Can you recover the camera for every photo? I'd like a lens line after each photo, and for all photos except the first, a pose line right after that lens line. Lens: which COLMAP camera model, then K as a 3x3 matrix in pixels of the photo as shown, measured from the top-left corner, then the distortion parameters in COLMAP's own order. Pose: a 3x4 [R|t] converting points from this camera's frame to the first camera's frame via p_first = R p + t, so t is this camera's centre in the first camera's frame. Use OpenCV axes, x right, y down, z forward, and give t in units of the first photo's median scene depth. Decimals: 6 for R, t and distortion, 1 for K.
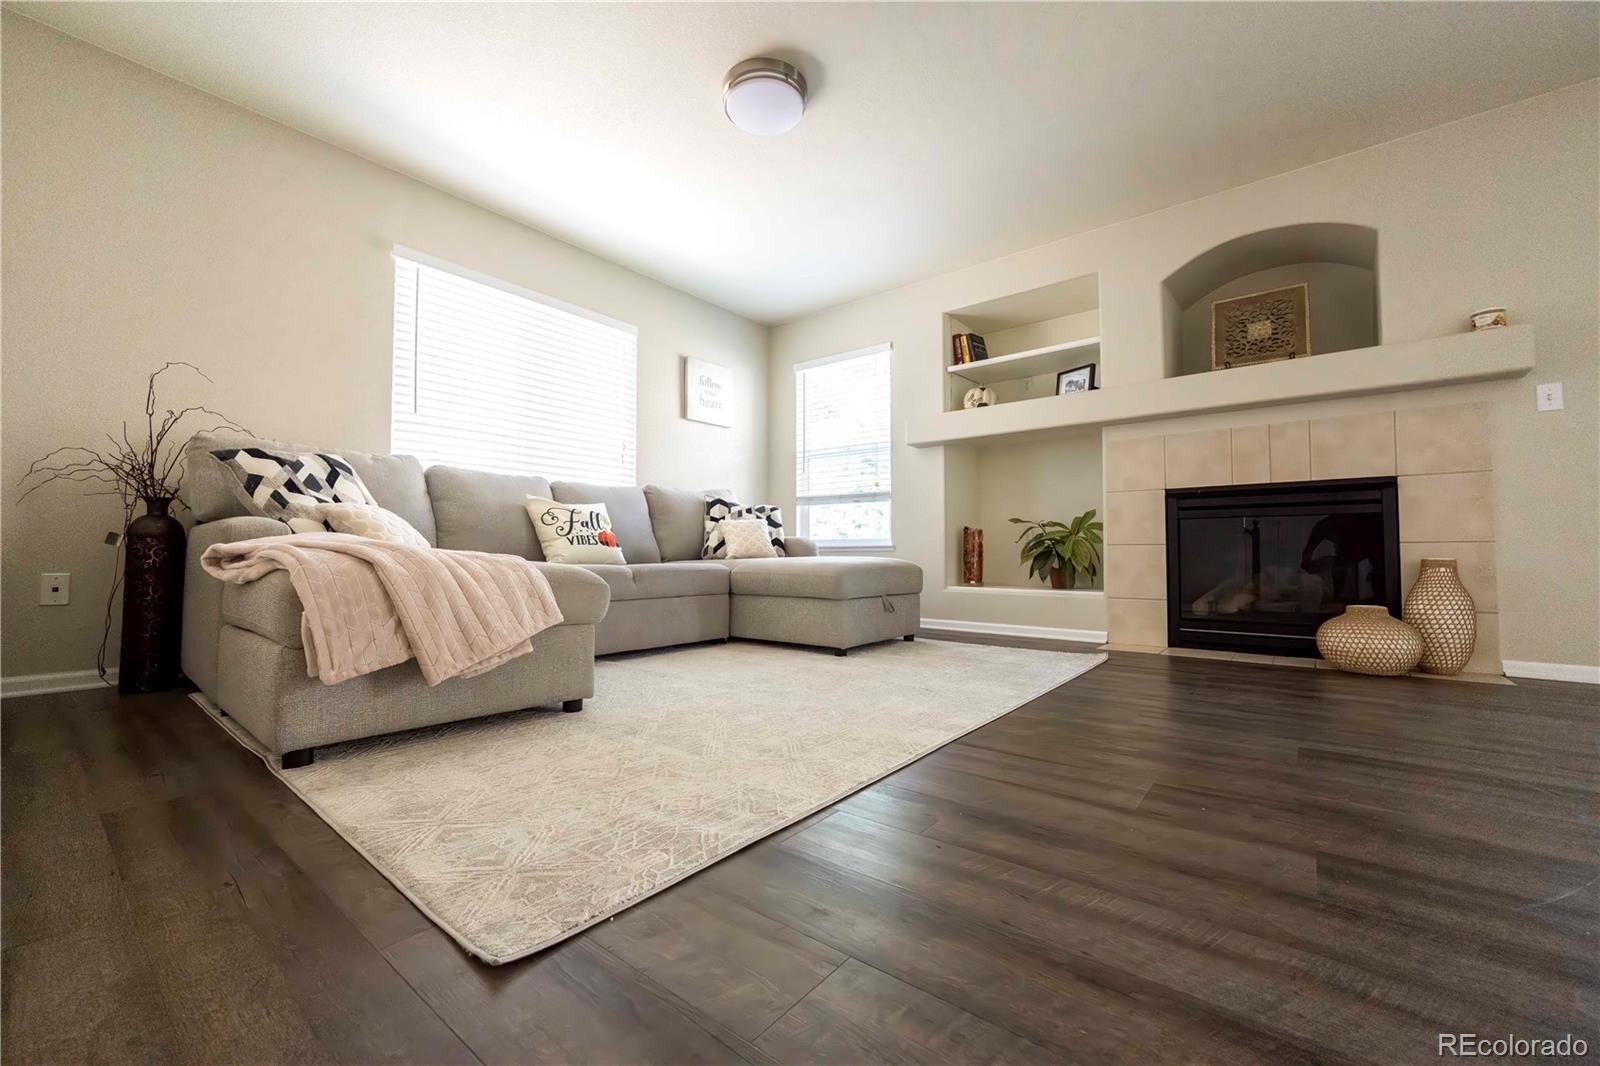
lens RADIAL K [[640.0, 0, 799.4], [0, 640.0, 537.2], [0, 0, 1]] dist [-0.000428, 0.000132]
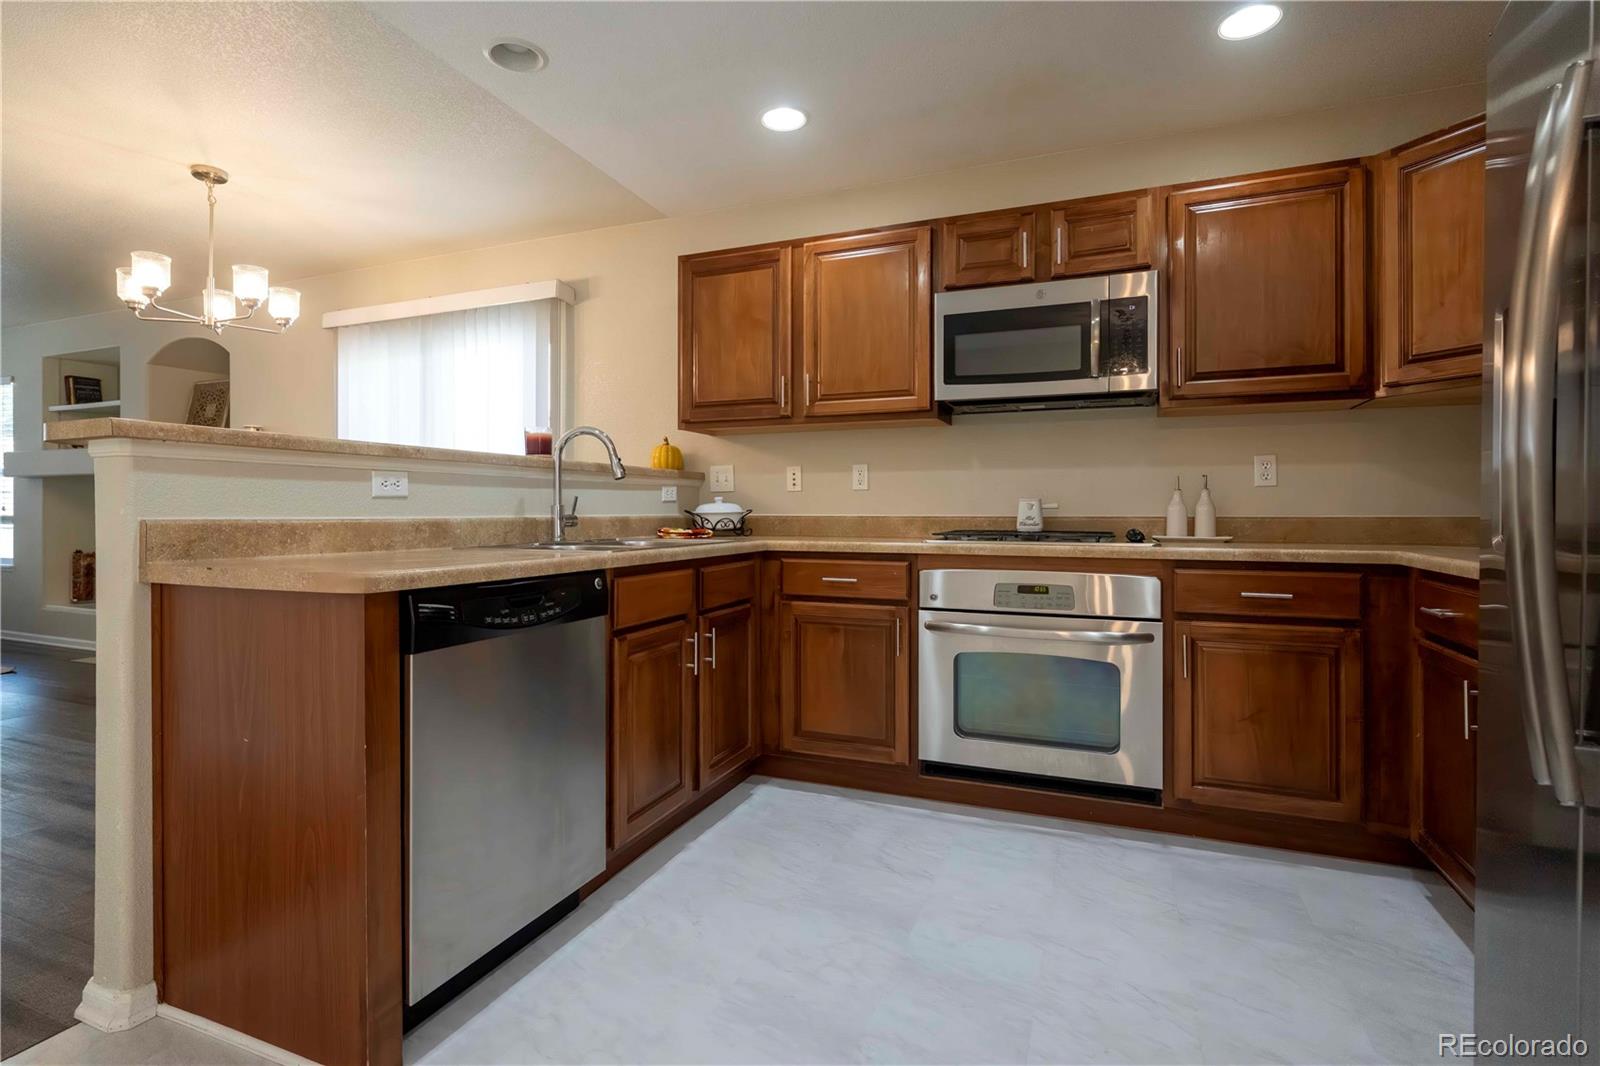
lens RADIAL K [[792.2, 0, 790.7], [0, 792.2, 506.3], [0, 0, 1]] dist [-0.000867, -0.000422]
pose [[0.960646, -0.001047, 0.277774, 1.444466], [-0.006214, 0.999662, 0.025259, -0.182160], [-0.277707, -0.025991, 0.960314, -0.898385]]
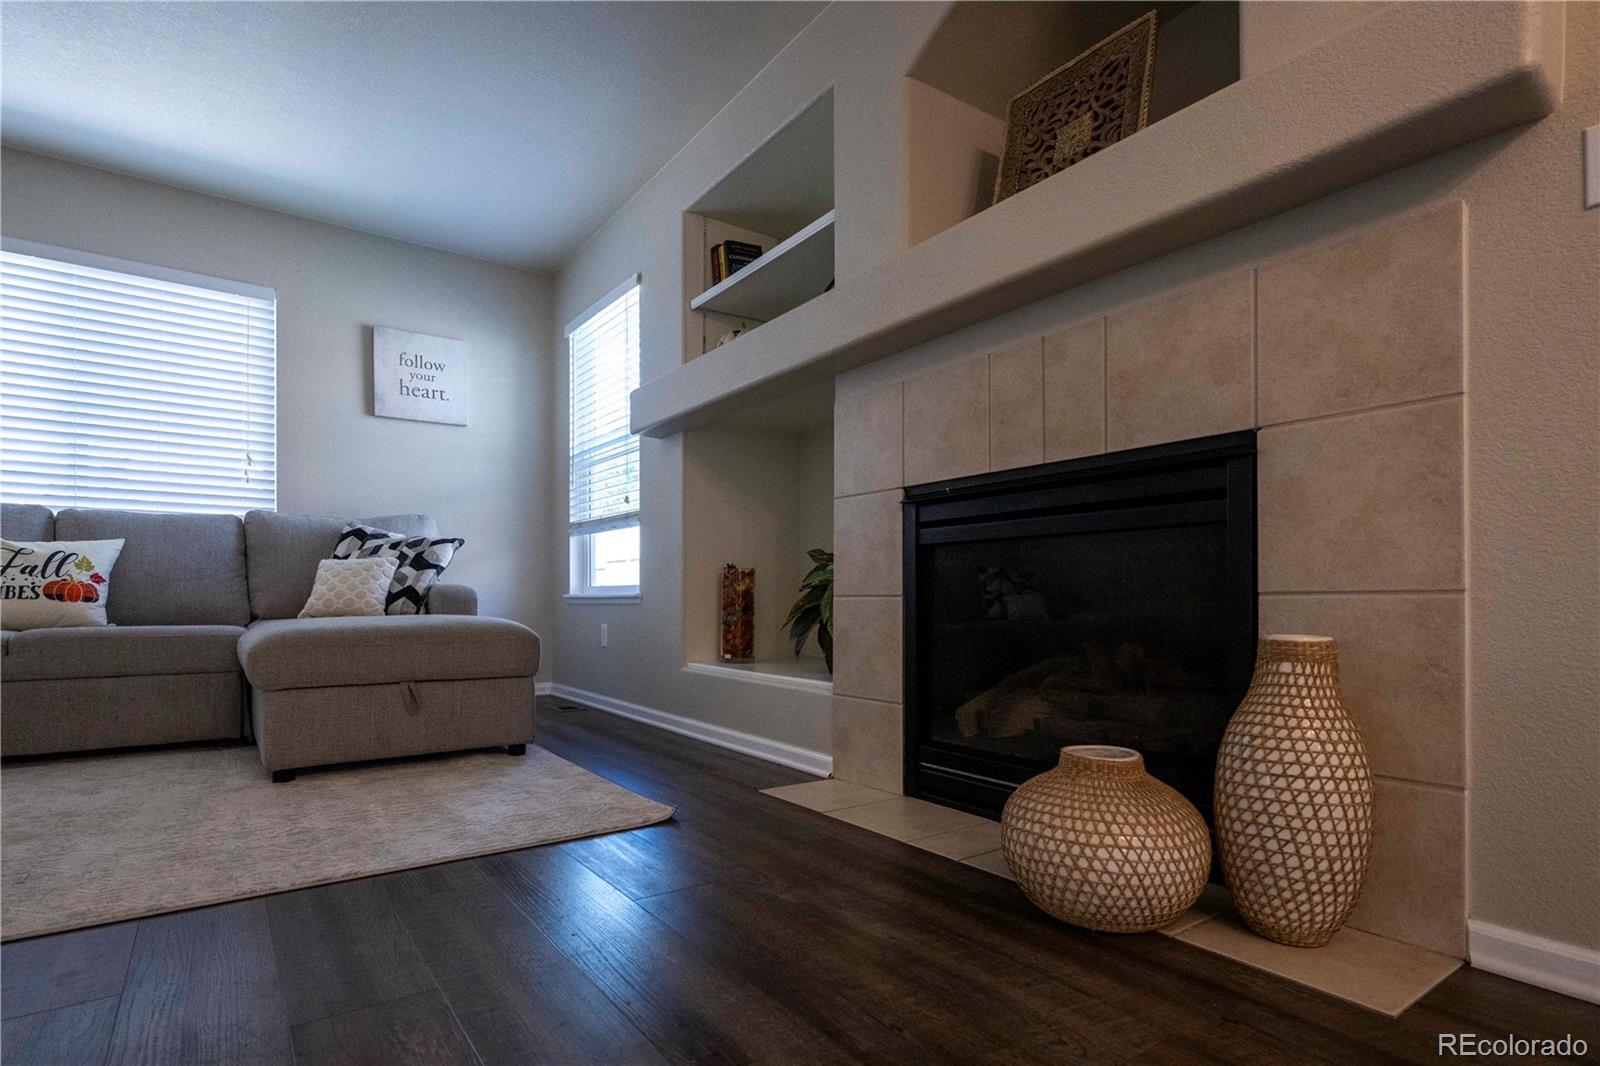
lens RADIAL K [[801.7, 0, 777.8], [0, 801.7, 601.9], [0, 0, 1]] dist [-0.004954, -0.000251]
pose [[0.962133, 0.000041, -0.272579, 0.689863], [0.008254, 0.999537, 0.029283, -0.003598], [0.272454, -0.030424, 0.961688, 0.378936]]
